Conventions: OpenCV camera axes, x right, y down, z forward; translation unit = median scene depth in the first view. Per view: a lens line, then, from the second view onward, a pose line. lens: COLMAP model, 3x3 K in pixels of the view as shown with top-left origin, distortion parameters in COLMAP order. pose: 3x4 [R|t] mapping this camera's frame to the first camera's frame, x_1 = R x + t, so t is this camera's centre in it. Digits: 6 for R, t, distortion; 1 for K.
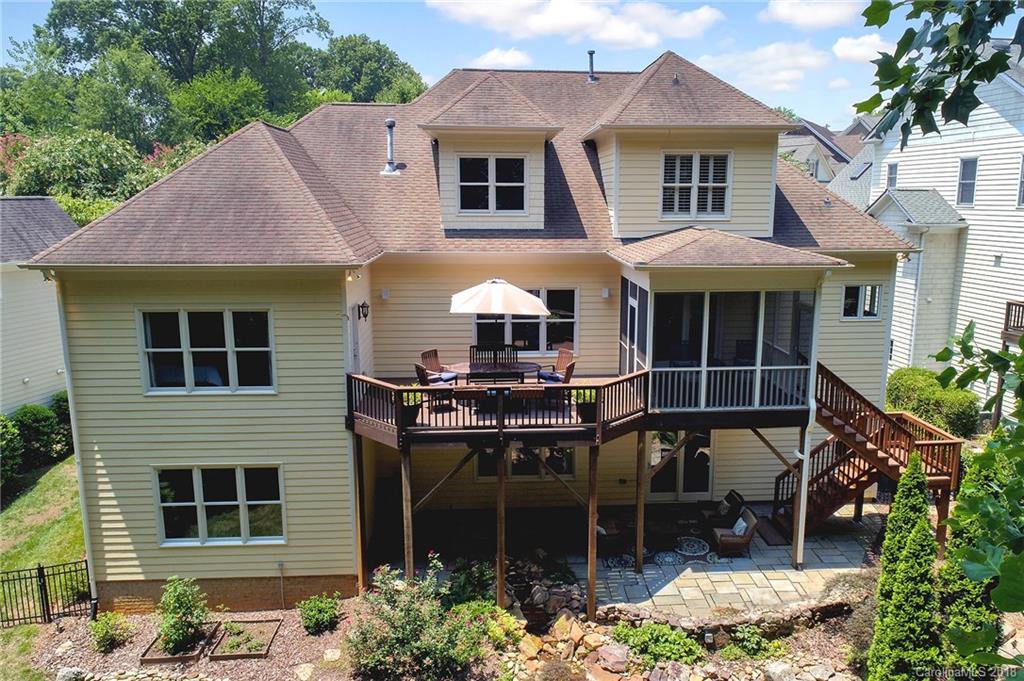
lens RADIAL K [[732.1, 0, 512.1], [0, 732.1, 314.4], [0, 0, 1]] dist [-0.008110, 0.000563]
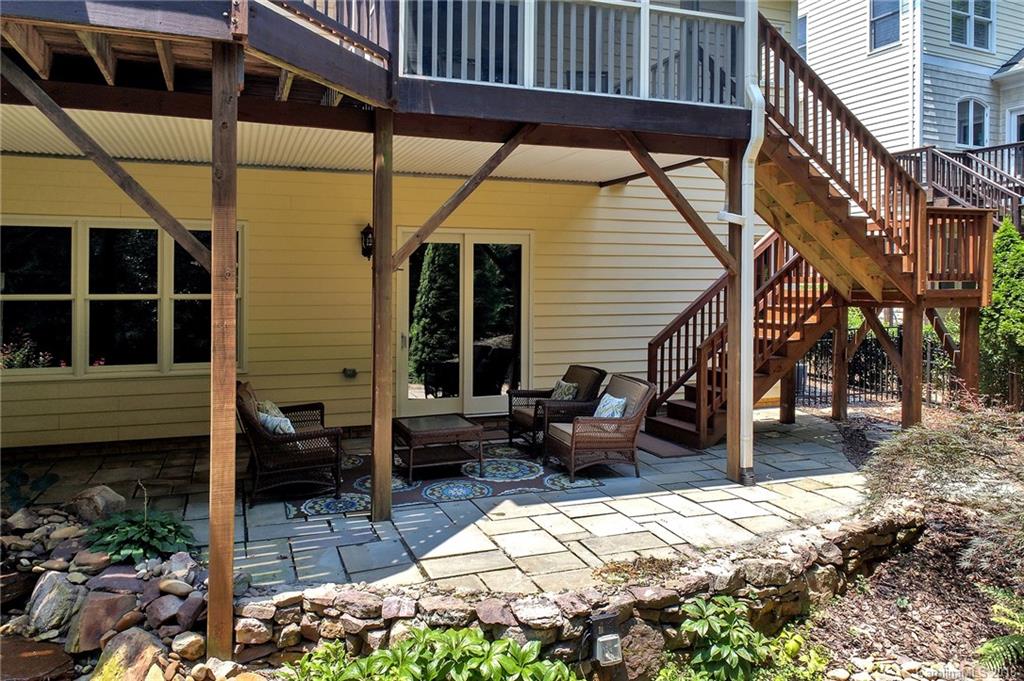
lens RADIAL K [[732.1, 0, 486.5], [0, 732.1, 289.7], [0, 0, 1]] dist [-0.008110, 0.000563]
pose [[0.955275, 0.013491, 0.295412, 0.119771], [0.035849, 0.986308, -0.160968, 0.317818], [-0.293538, 0.164359, 0.941712, 0.653508]]
